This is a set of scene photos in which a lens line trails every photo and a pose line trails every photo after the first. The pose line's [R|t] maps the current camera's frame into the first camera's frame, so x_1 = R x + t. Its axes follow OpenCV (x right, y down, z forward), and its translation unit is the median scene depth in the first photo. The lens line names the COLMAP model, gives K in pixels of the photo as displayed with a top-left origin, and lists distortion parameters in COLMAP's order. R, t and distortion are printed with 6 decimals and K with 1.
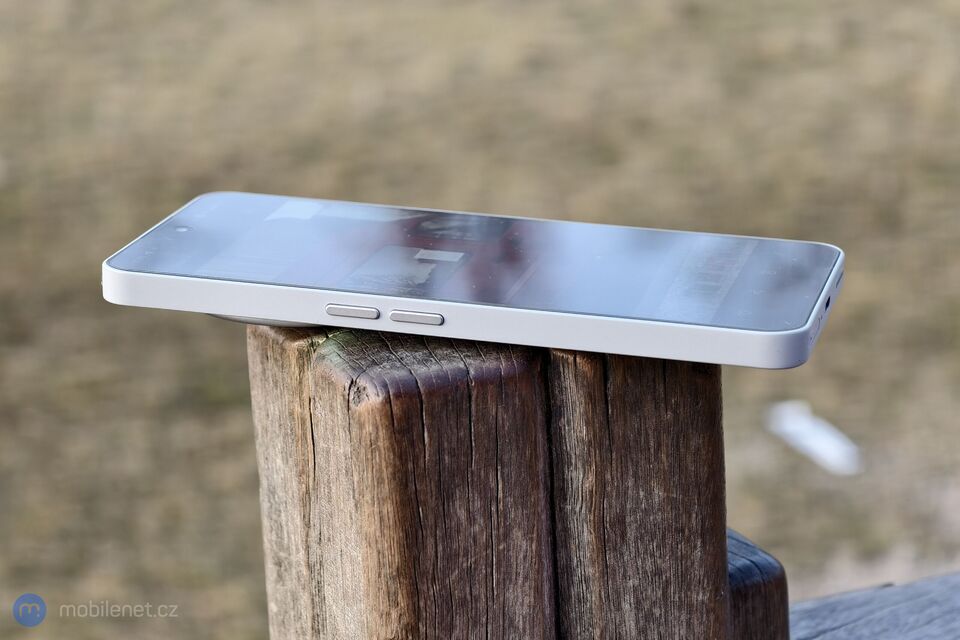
lens RADIAL K [[2274.6, 0, 443.0], [0, 2274.6, 329.5], [0, 0, 1]] dist [0.372927, 0.000000]
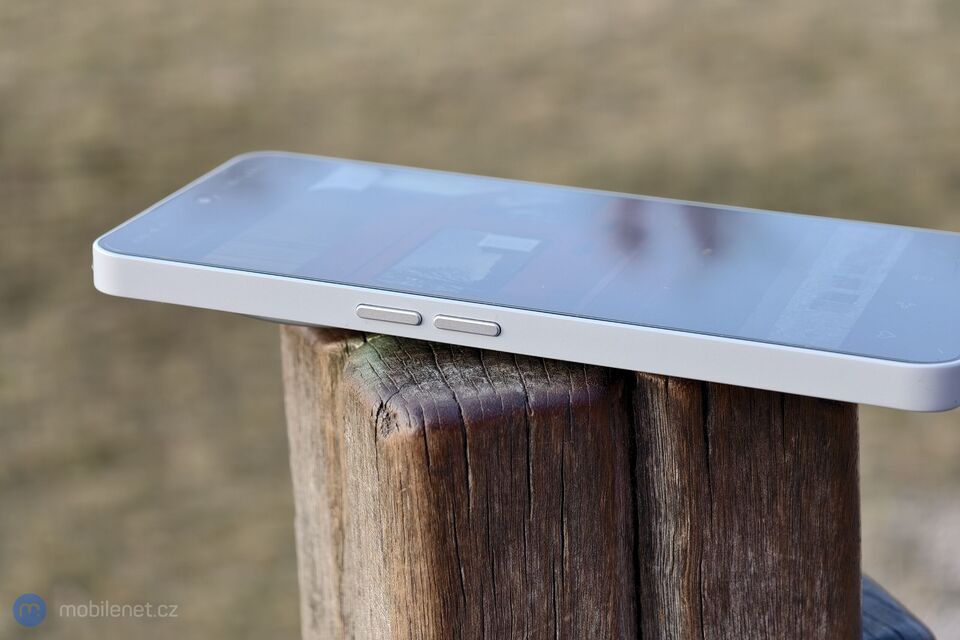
lens RADIAL K [[2274.6, 0, 453.5], [0, 2274.6, 300.2], [0, 0, 1]] dist [0.372927, 0.000000]
pose [[0.996631, 0.028508, -0.076900, 0.044040], [-0.026929, 0.999406, 0.021487, -0.030662], [0.077467, -0.019344, 0.996807, 0.205796]]
